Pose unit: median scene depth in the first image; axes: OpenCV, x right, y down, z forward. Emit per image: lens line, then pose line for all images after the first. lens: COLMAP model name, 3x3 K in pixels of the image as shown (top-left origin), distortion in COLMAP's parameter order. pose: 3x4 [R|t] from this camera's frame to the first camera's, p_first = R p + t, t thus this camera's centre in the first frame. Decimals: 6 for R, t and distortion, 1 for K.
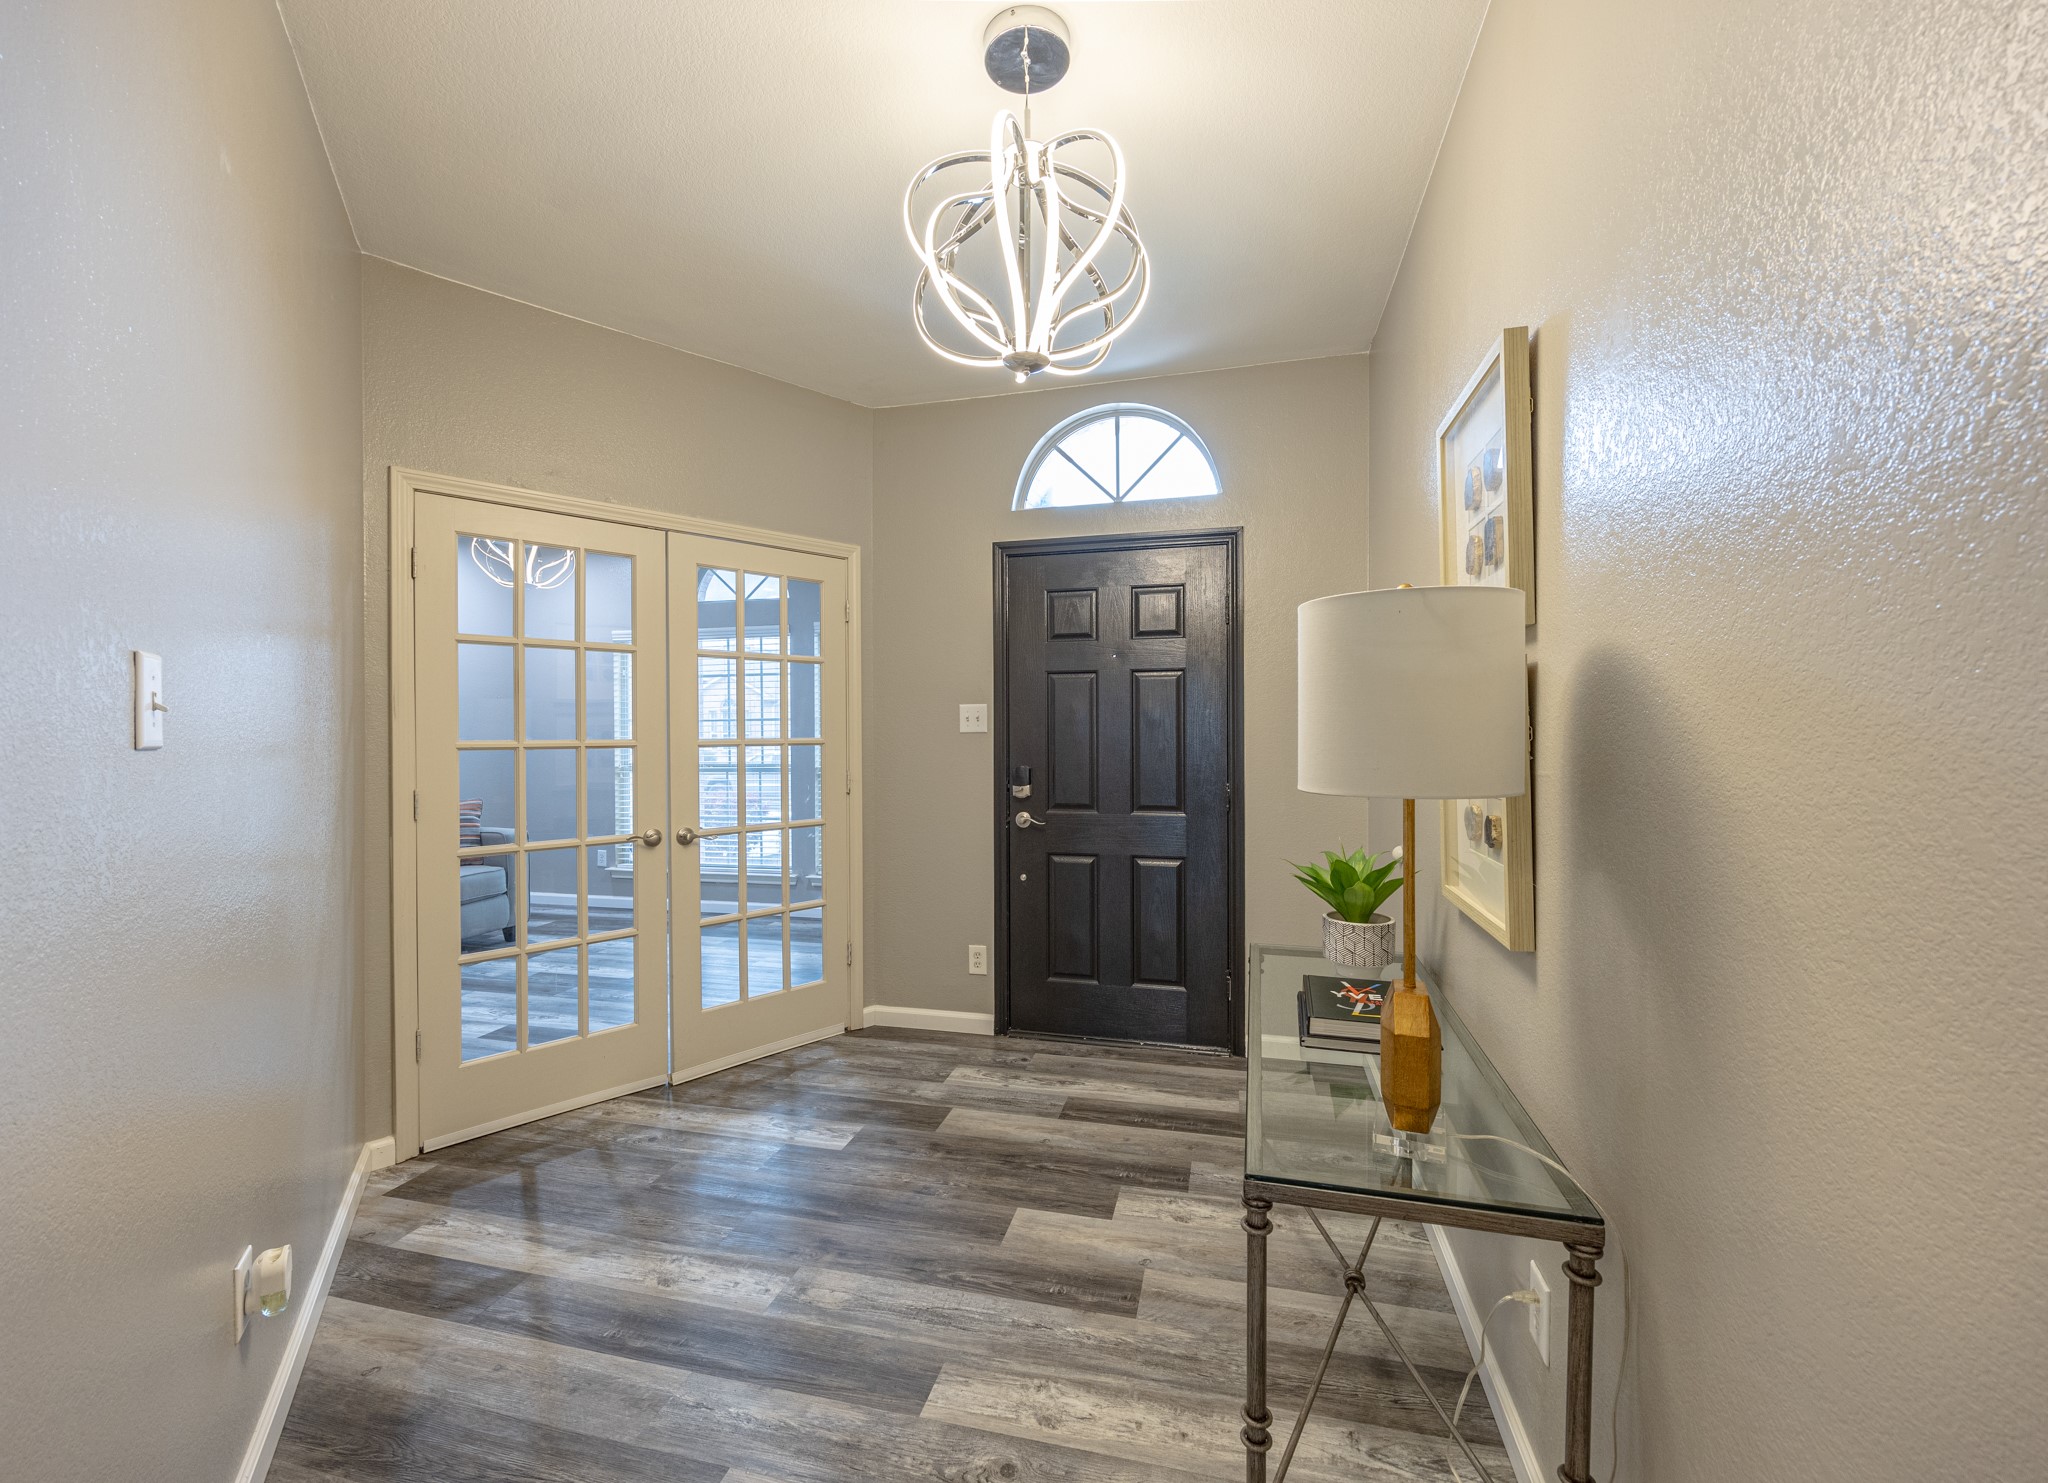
lens RADIAL K [[852.0, 0, 1026.7], [0, 852.0, 735.9], [0, 0, 1]] dist [0.000635, 0.000013]
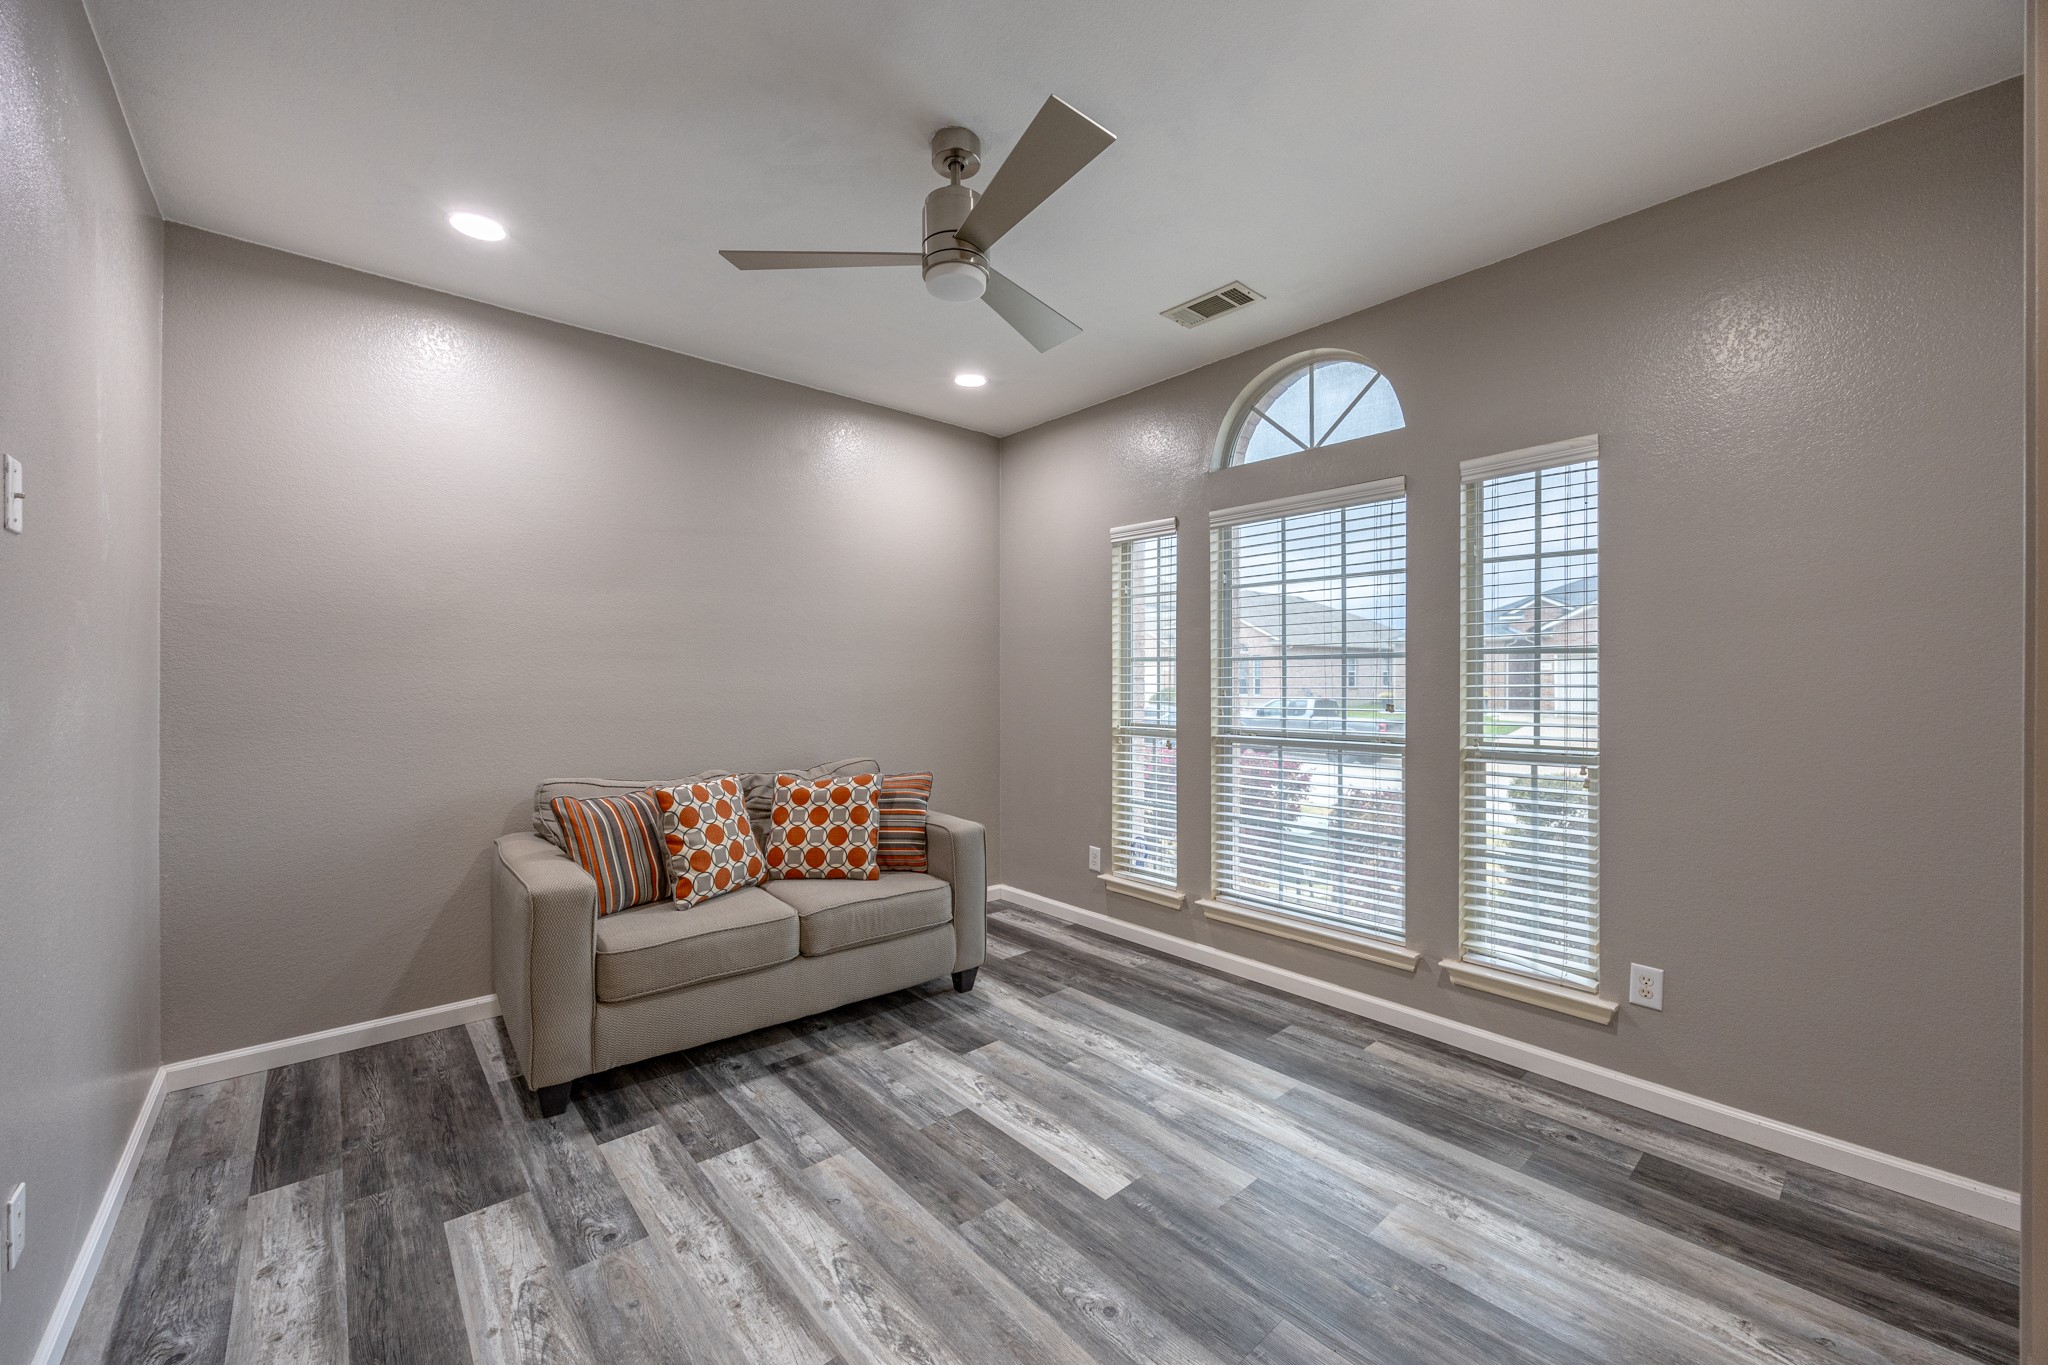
lens RADIAL K [[775.9, 0, 1026.8], [0, 775.9, 681.0], [0, 0, 1]] dist [-0.005114, -0.000110]
pose [[0.827427, 0.008109, -0.561515, -0.225389], [-0.009407, 0.999956, 0.000579, -0.001500], [0.561494, 0.004804, 0.827467, 0.528039]]
